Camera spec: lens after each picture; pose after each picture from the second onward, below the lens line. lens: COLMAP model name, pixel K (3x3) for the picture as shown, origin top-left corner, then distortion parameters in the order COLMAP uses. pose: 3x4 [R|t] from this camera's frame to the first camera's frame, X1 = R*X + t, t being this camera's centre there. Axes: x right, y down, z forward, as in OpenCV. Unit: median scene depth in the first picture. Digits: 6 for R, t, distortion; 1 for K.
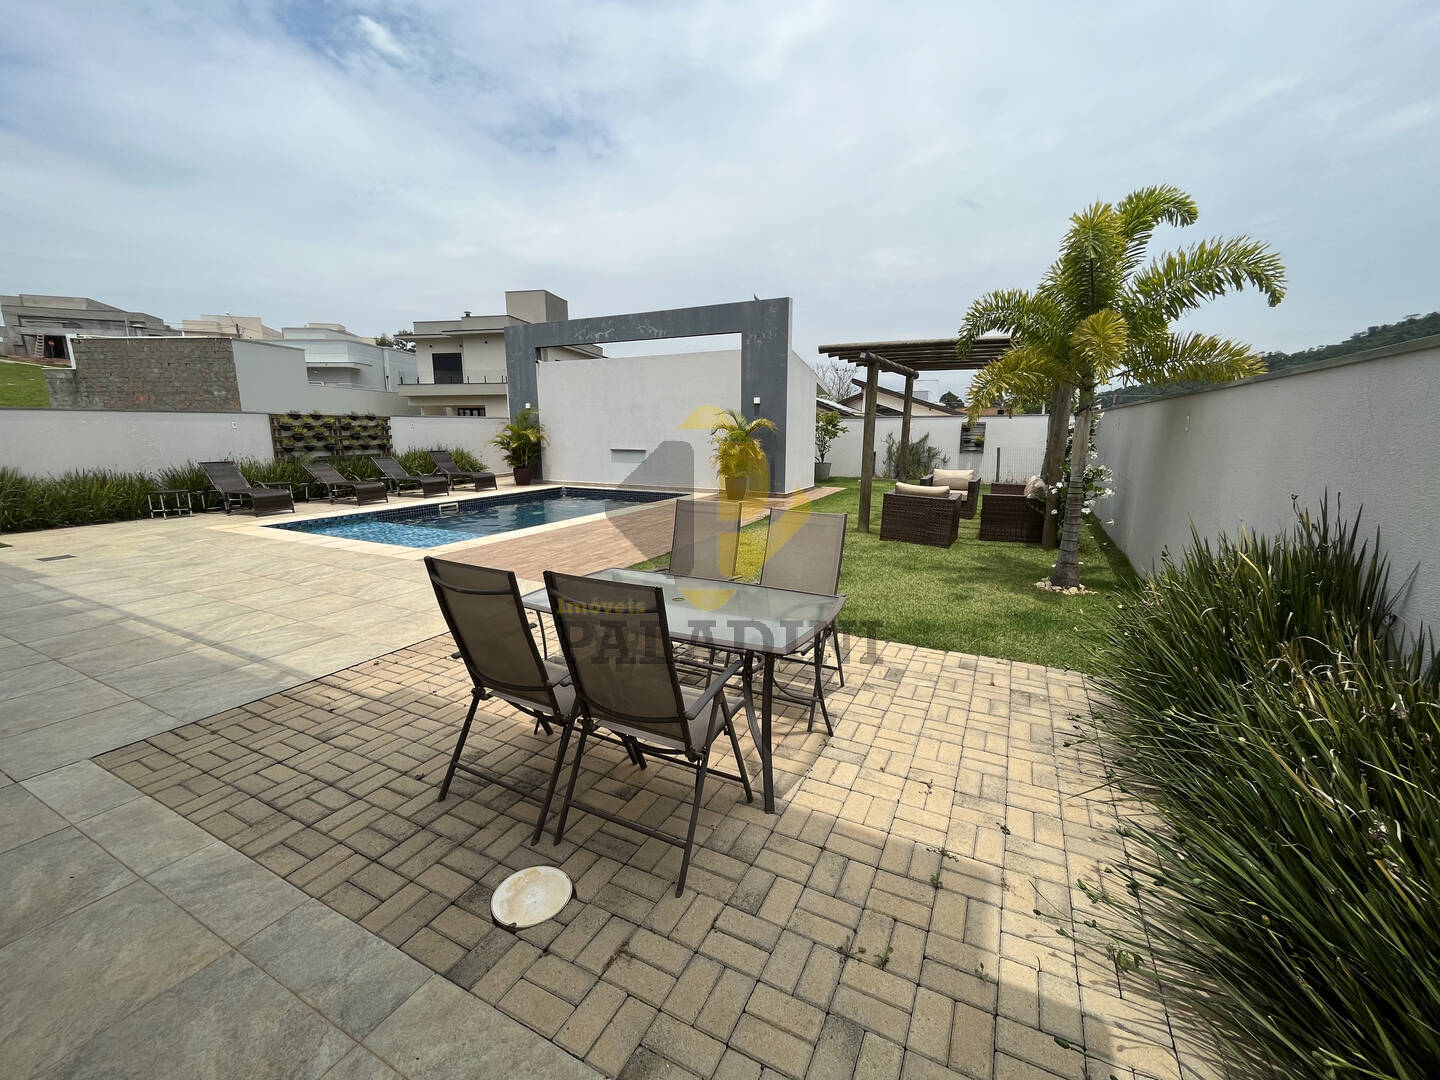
lens RADIAL K [[584.8, 0, 717.3], [0, 584.8, 547.0], [0, 0, 1]] dist [-0.001796, -0.000309]
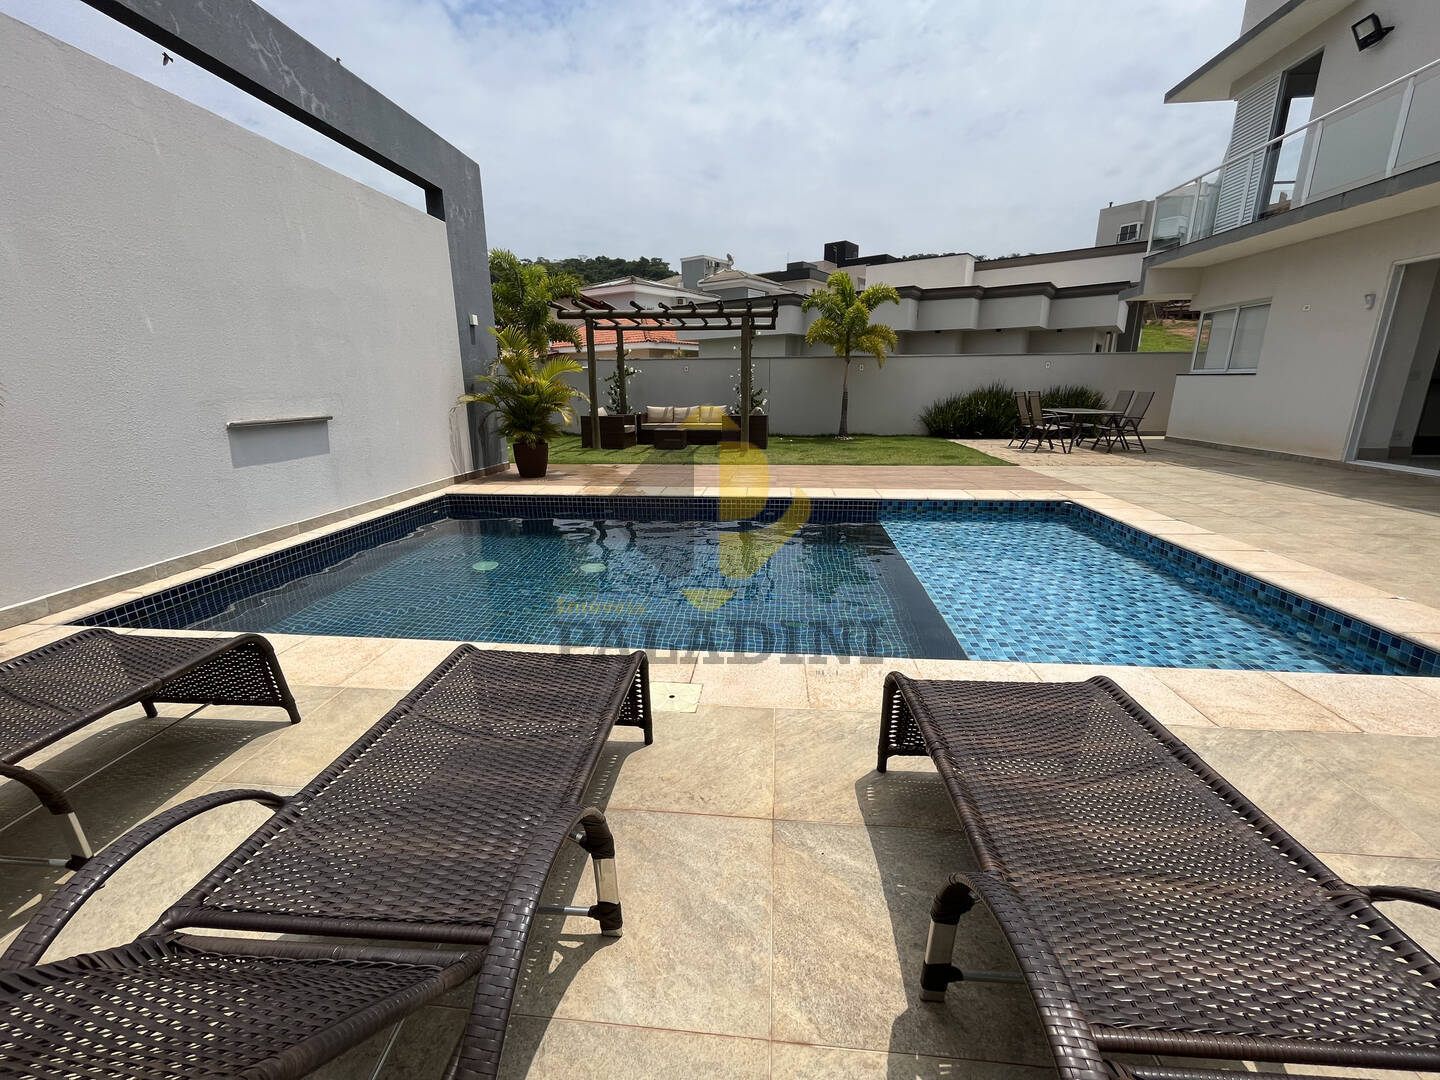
lens RADIAL K [[589.4, 0, 717.3], [0, 589.4, 538.5], [0, 0, 1]] dist [-0.001778, -0.000122]
pose [[-0.368043, -0.235854, 0.899398, -0.605597], [0.195876, 0.925920, 0.322964, -0.176708], [-0.908943, 0.295035, -0.294580, 0.958605]]
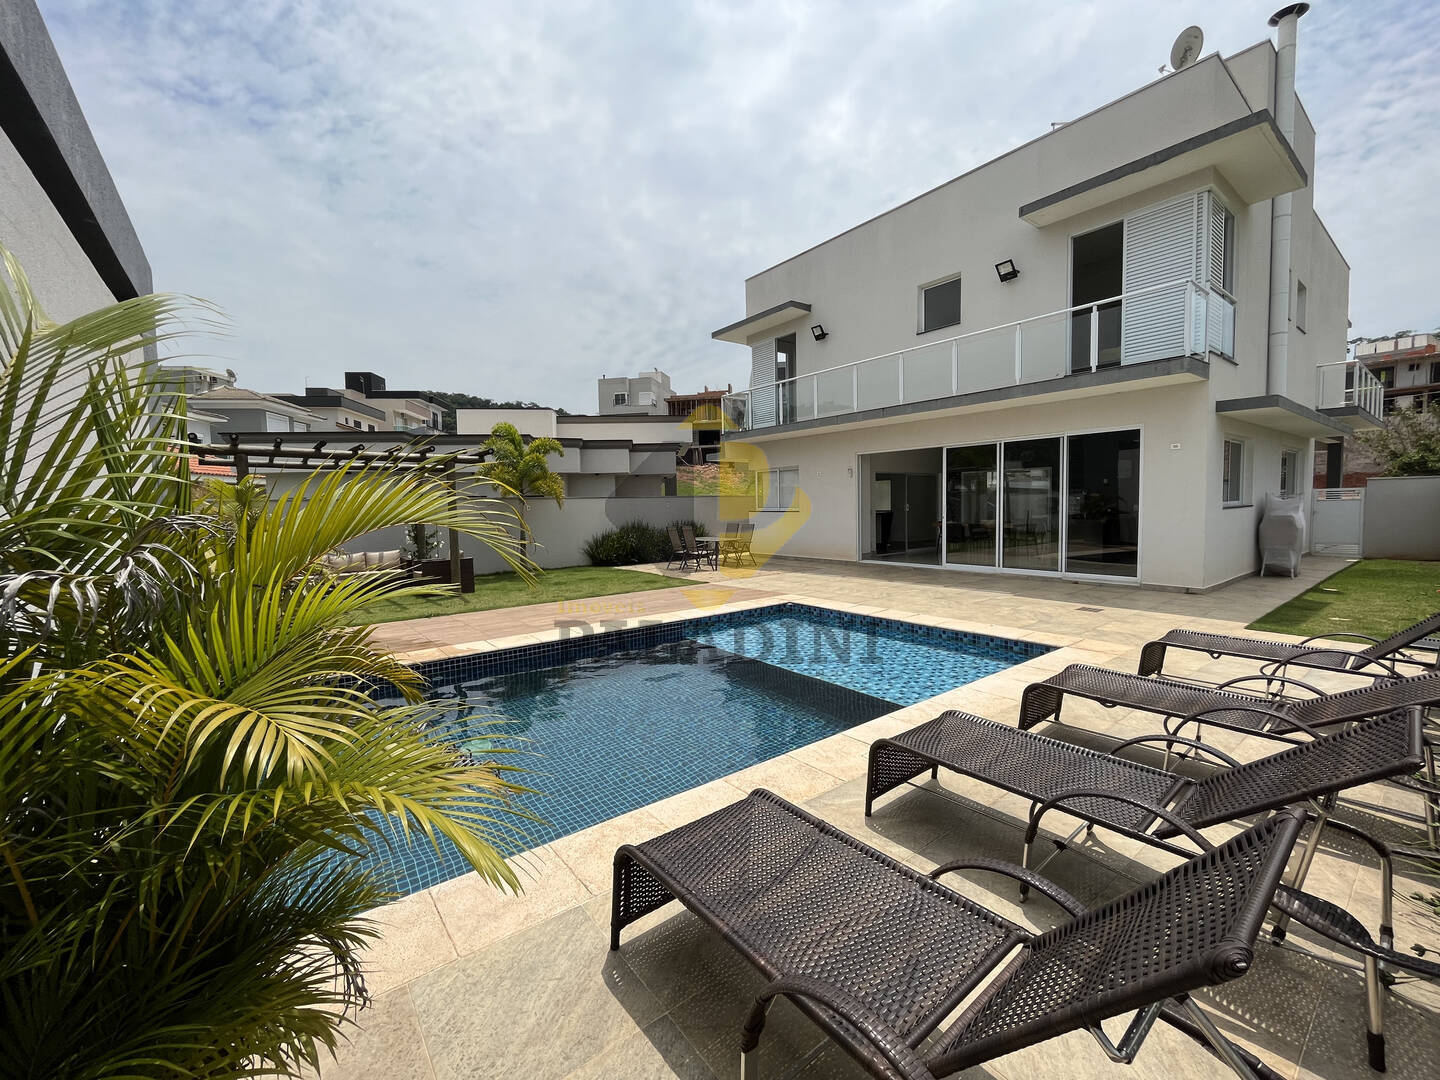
lens RADIAL K [[600.8, 0, 719.1], [0, 600.8, 534.5], [0, 0, 1]] dist [0.043219, 0.000143]
pose [[-0.908313, -0.001749, 0.418287, -0.497782], [0.105099, 0.966957, 0.232267, -0.247652], [-0.404872, 0.254933, -0.878116, 1.194538]]
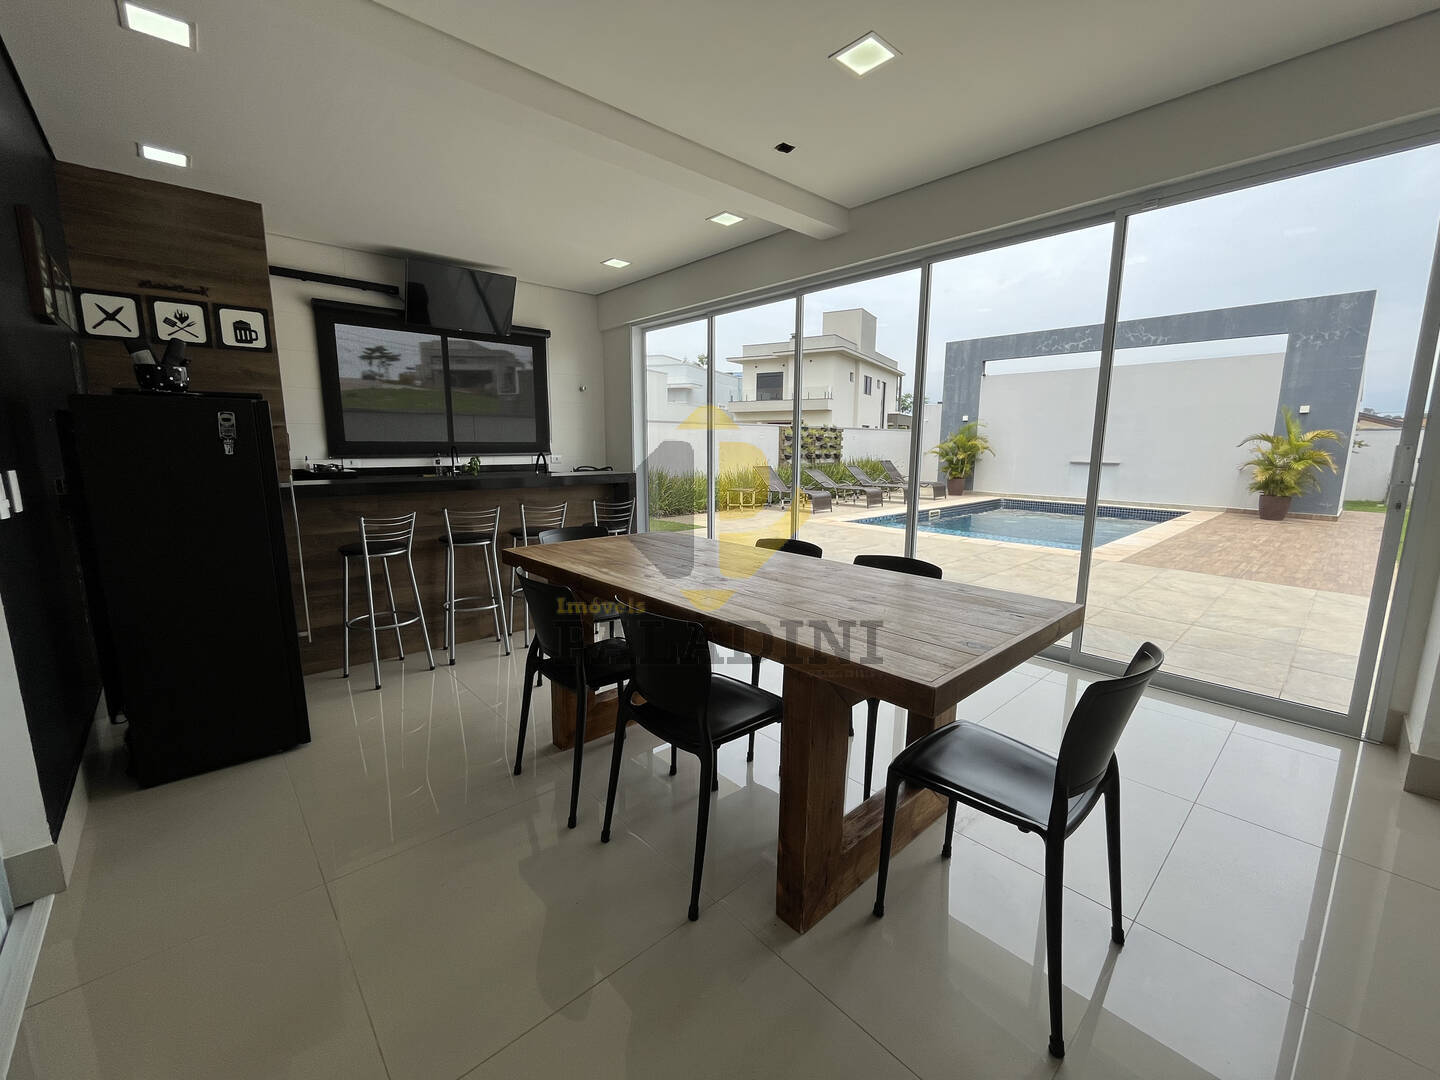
lens RADIAL K [[590.2, 0, 718.3], [0, 590.2, 539.9], [0, 0, 1]] dist [-0.001509, -0.000410]
pose [[0.936381, 0.062290, -0.345413, -0.416090], [-0.075447, 0.996842, -0.024764, 0.032277], [0.342780, 0.049249, 0.938124, -0.118021]]
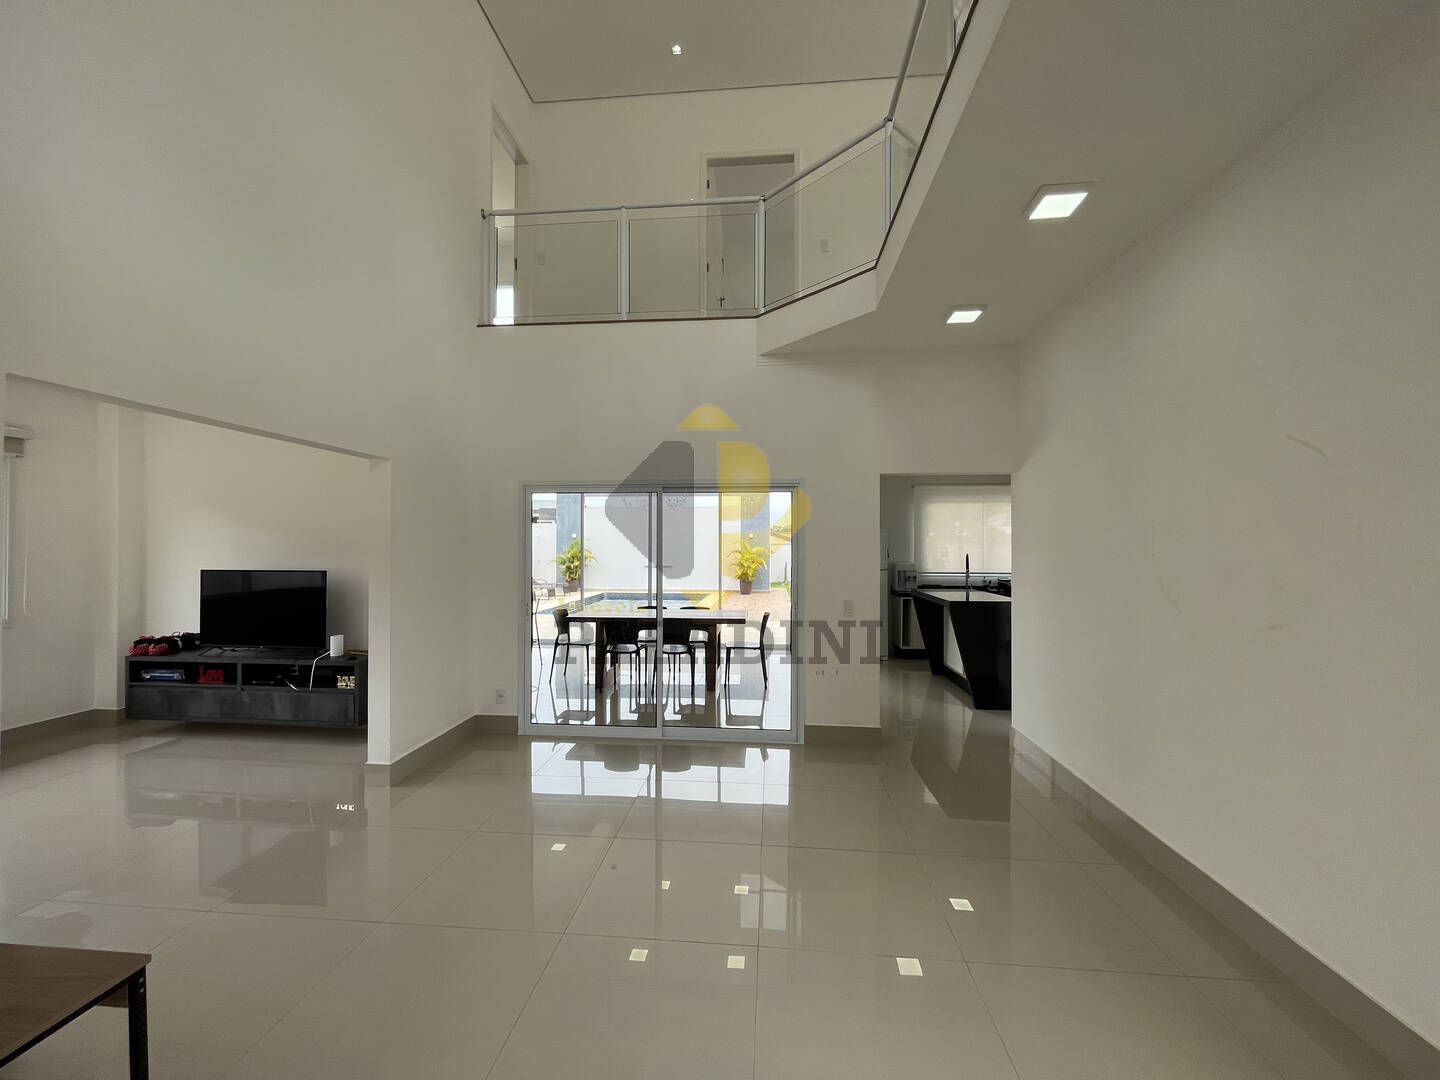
lens RADIAL K [[589.4, 0, 717.3], [0, 589.4, 538.5], [0, 0, 1]] dist [-0.001778, -0.000122]
pose [[0.928234, 0.005660, 0.371955, -0.615158], [0.072851, 0.977757, -0.196683, 0.078014], [-0.364794, 0.209665, 0.907174, -0.470619]]
